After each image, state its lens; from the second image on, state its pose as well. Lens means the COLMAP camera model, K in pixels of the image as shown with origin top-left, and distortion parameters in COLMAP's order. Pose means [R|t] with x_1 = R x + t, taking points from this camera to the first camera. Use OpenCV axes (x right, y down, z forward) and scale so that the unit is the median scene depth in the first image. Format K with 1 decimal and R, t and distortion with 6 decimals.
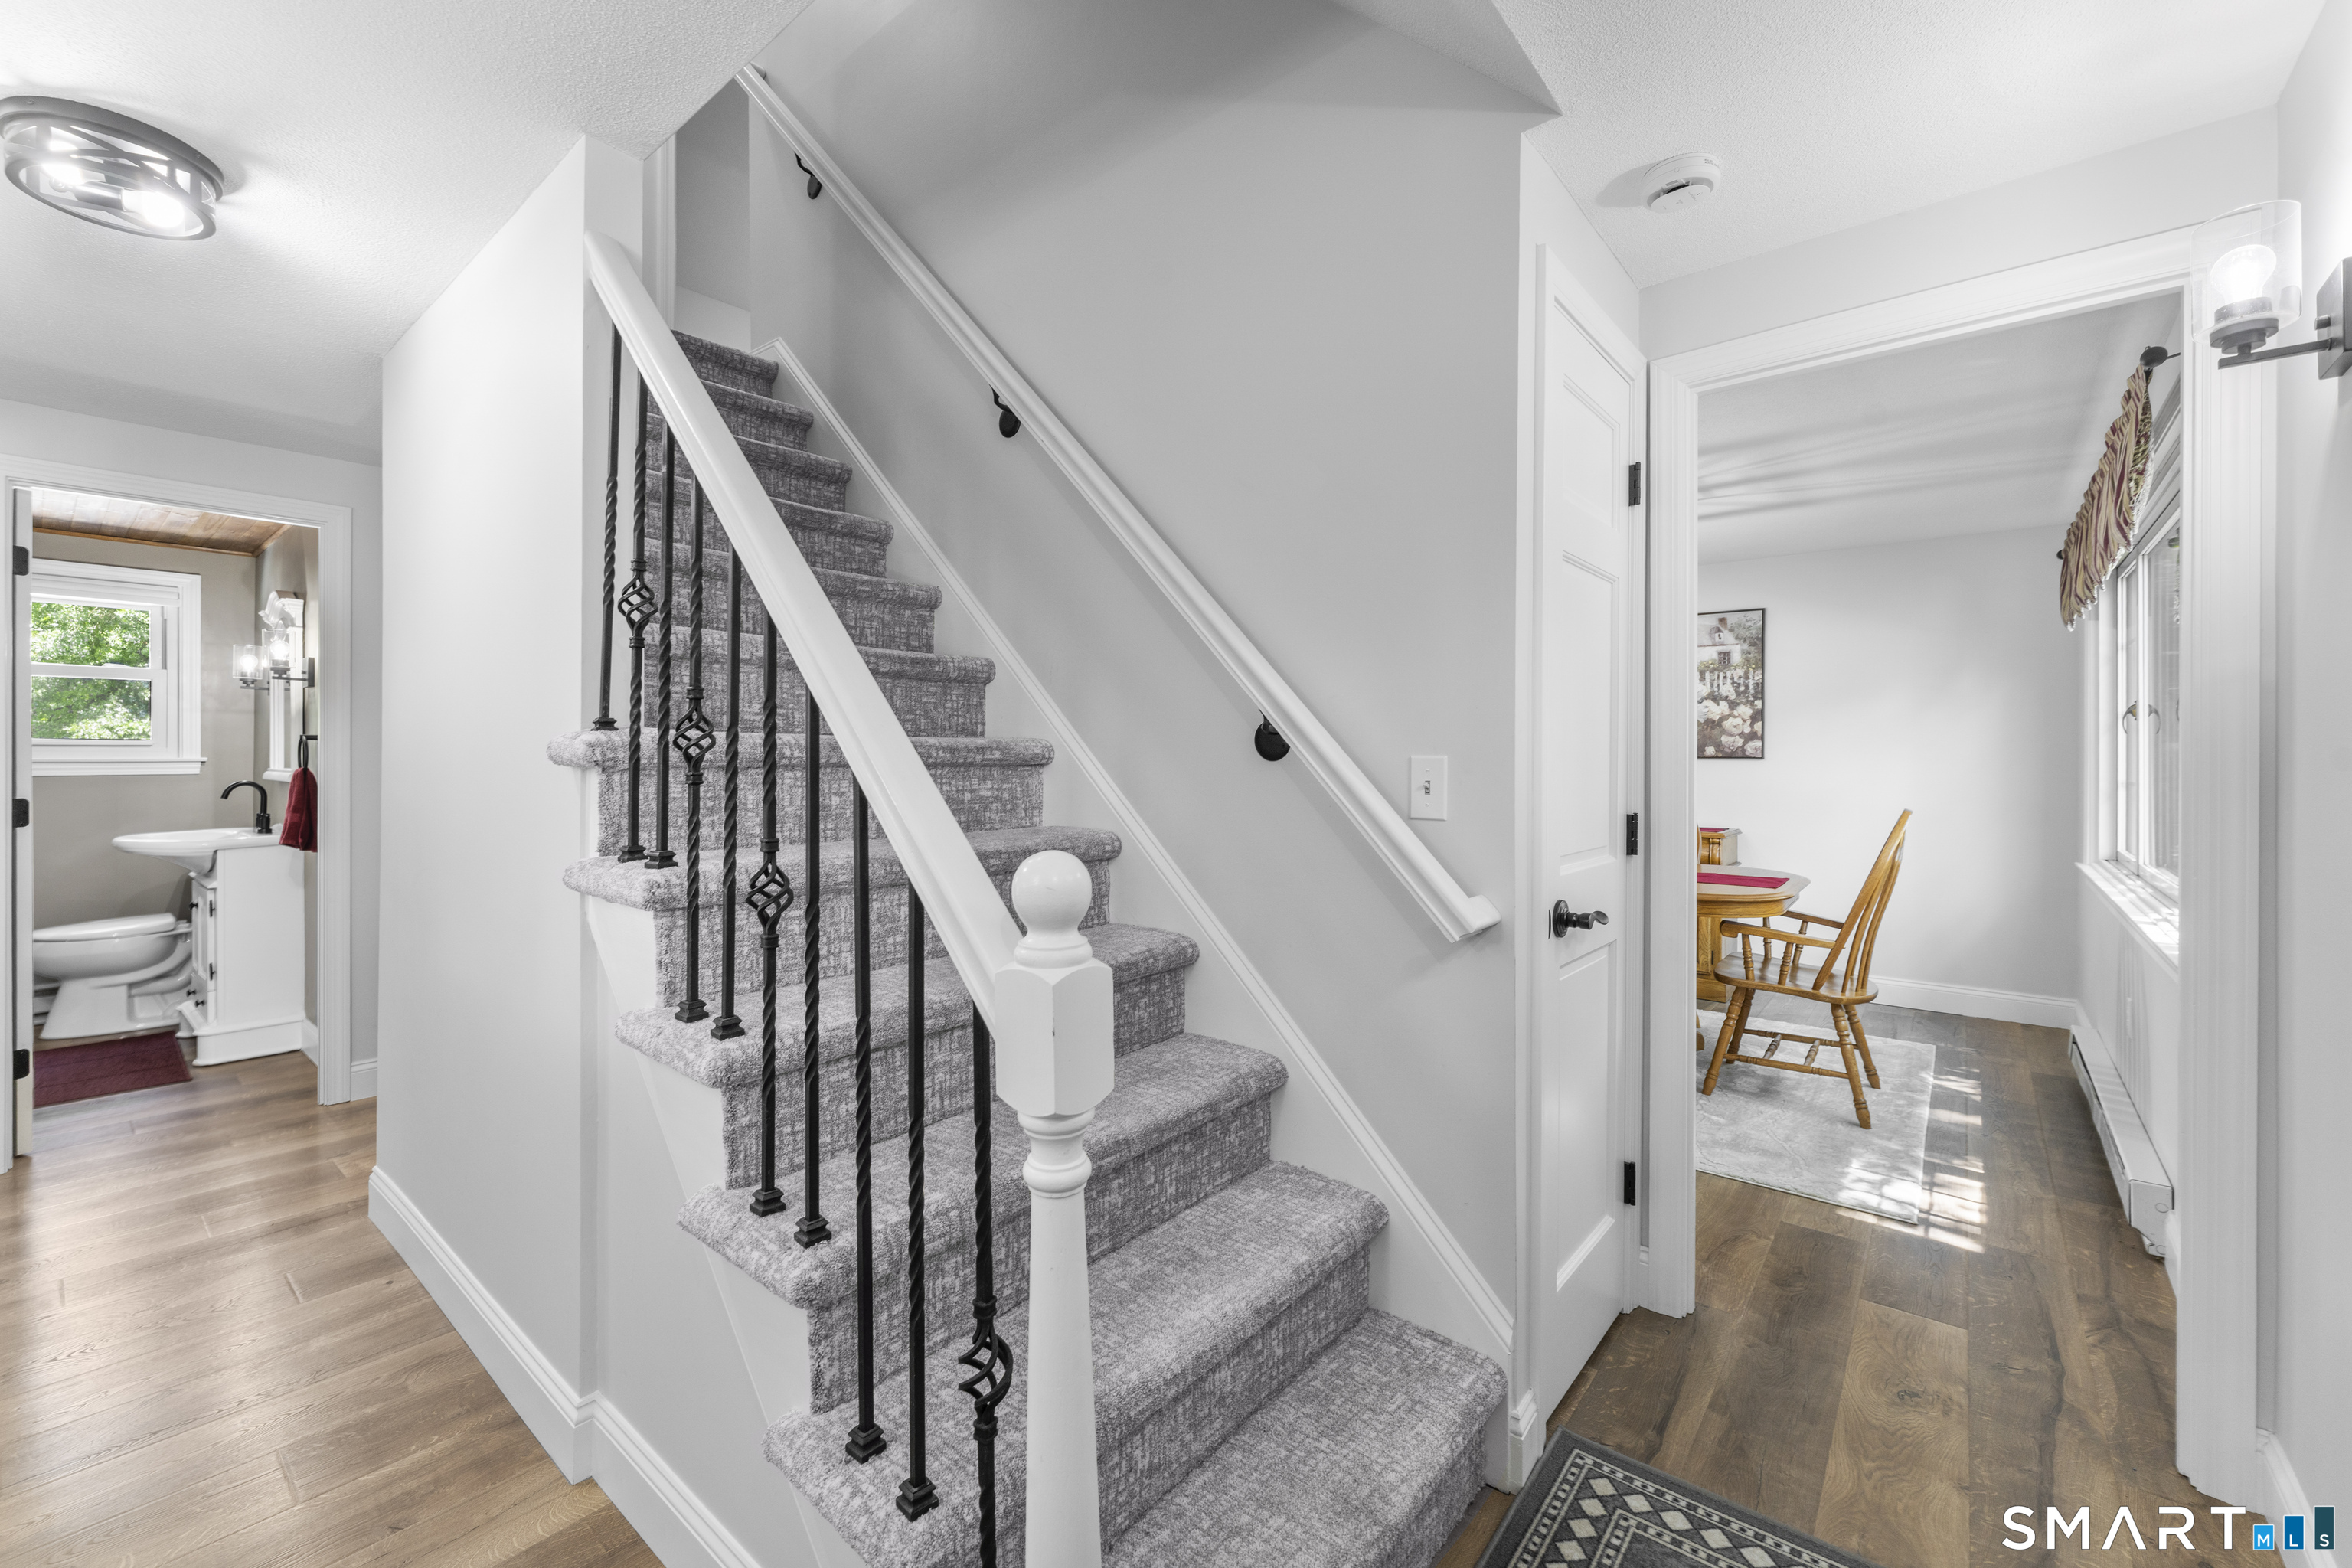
lens RADIAL K [[982.1, 0, 1173.8], [0, 982.1, 760.2], [0, 0, 1]] dist [-0.000192, -0.000064]
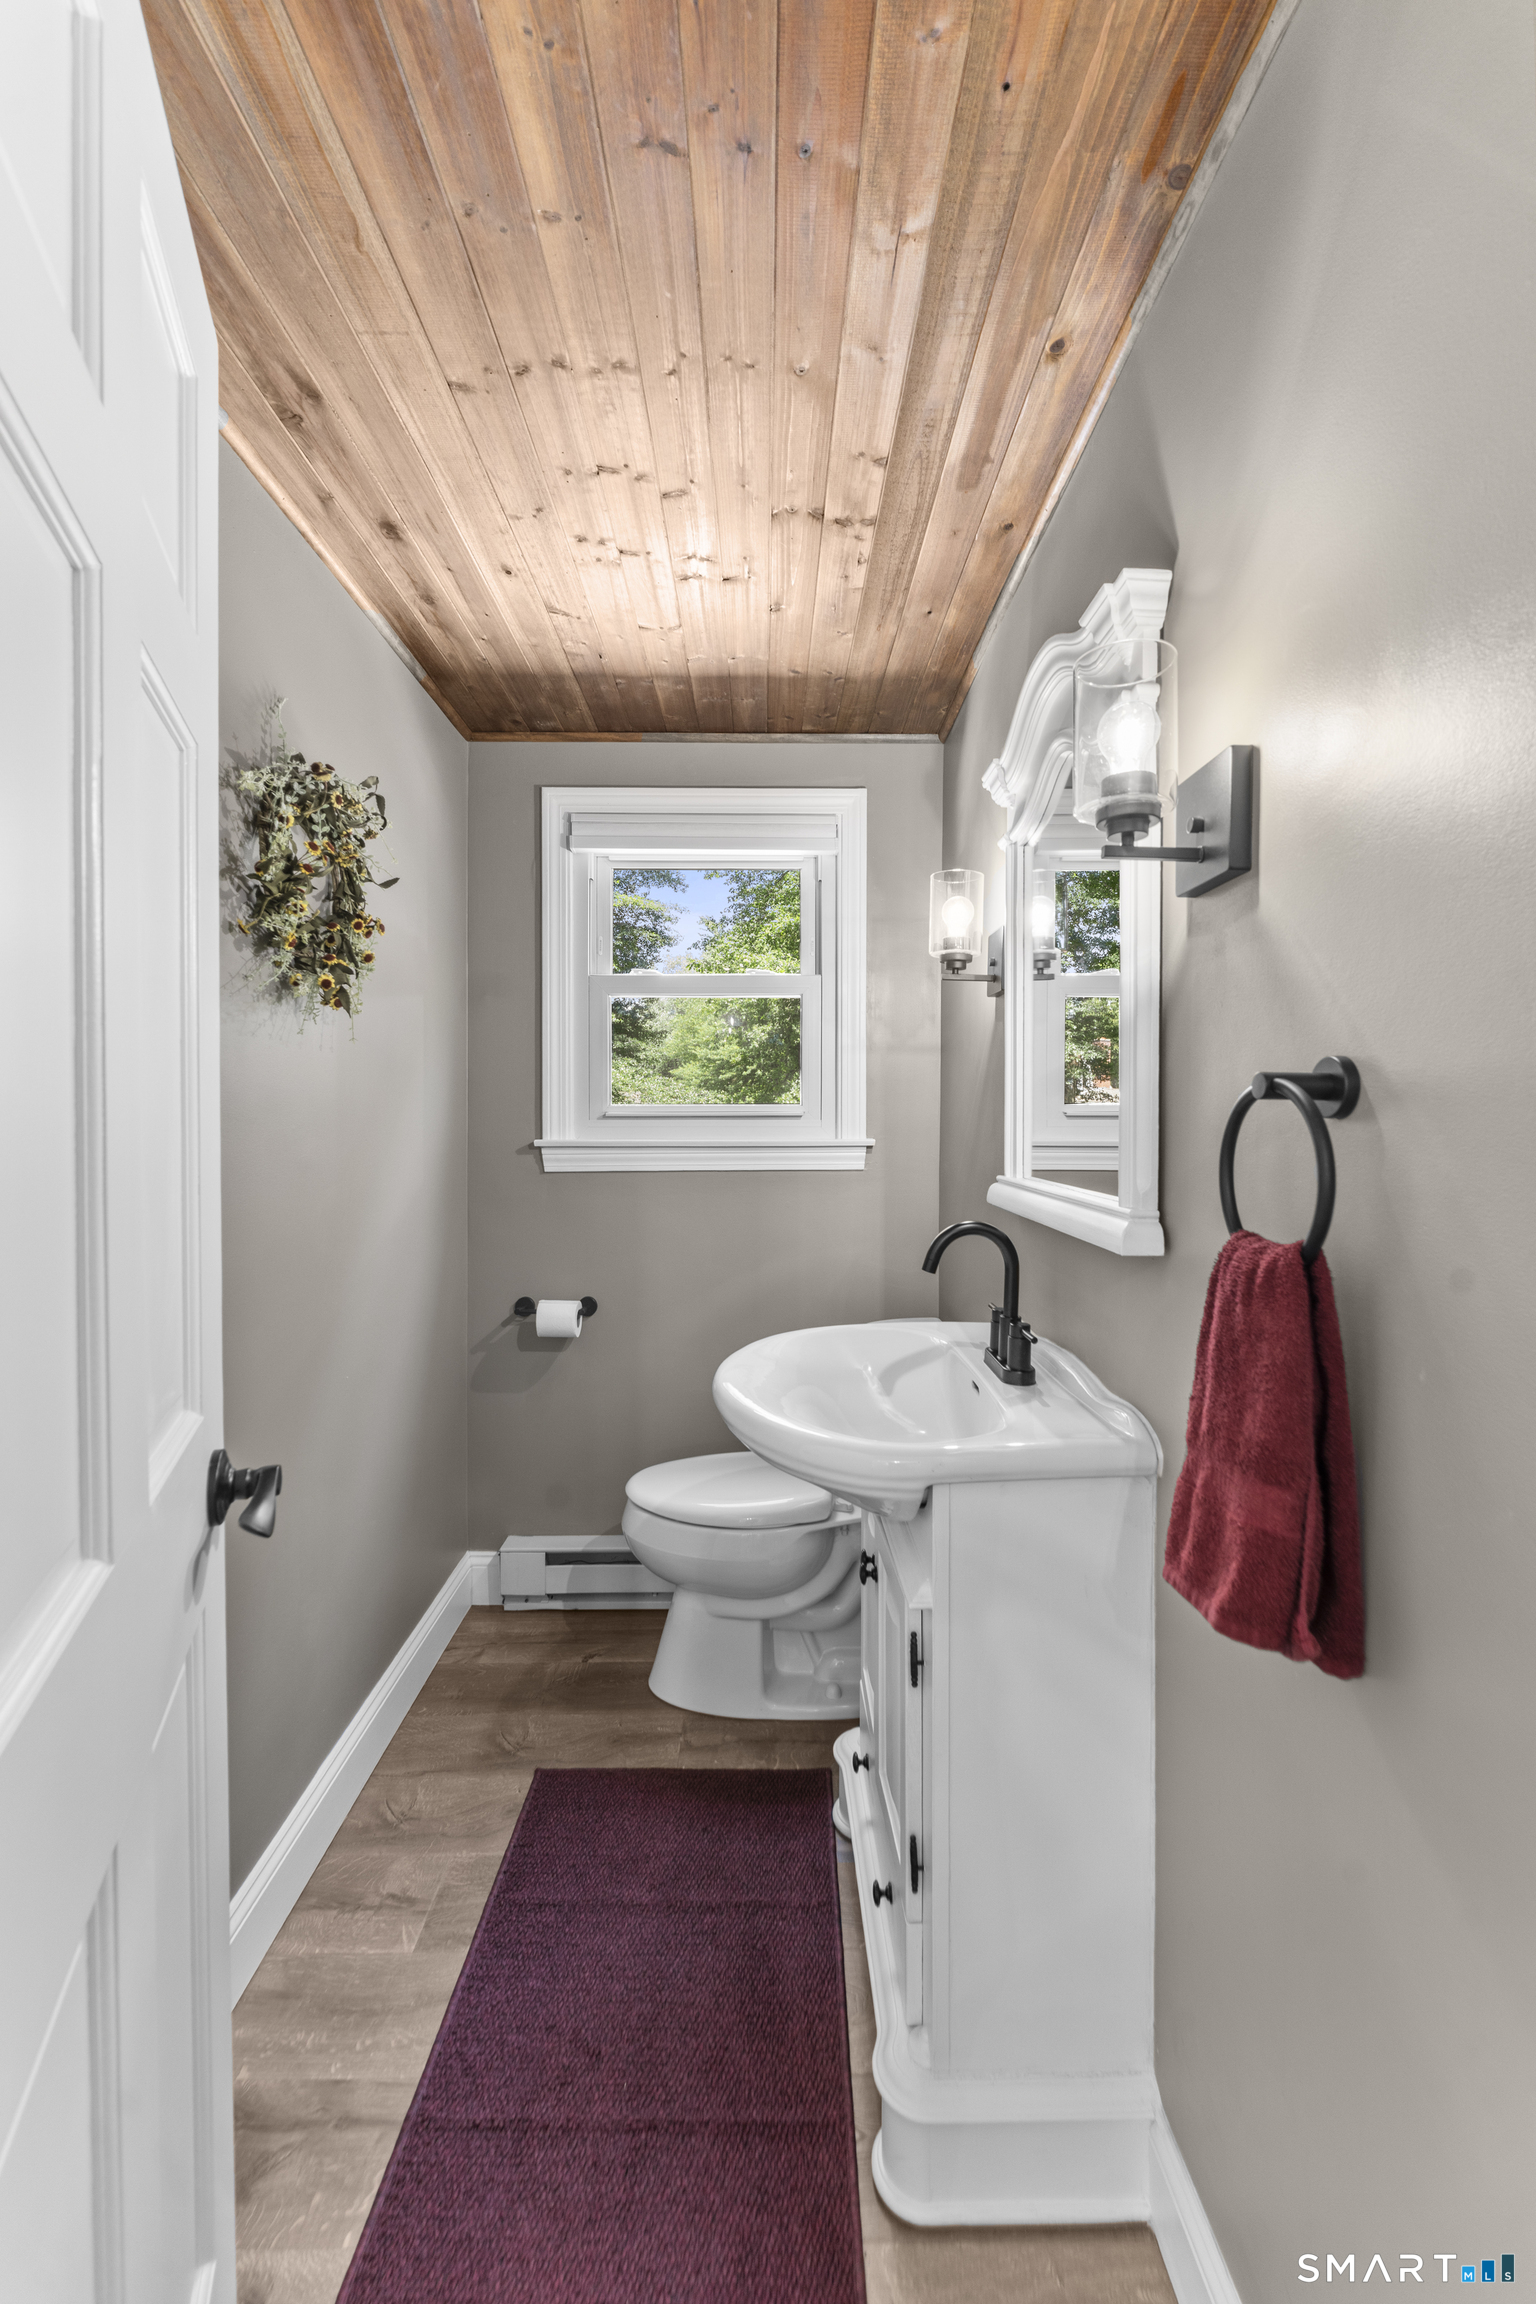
lens RADIAL K [[1006.7, 0, 768.0], [0, 1006.7, 1152.0], [0, 0, 1]] dist [0.020078, 0.000004]
pose [[0.653193, 0.023485, -0.756828, -0.627004], [0.001522, 0.999476, 0.032328, -0.013430], [0.757190, -0.022269, 0.652815, 0.617761]]
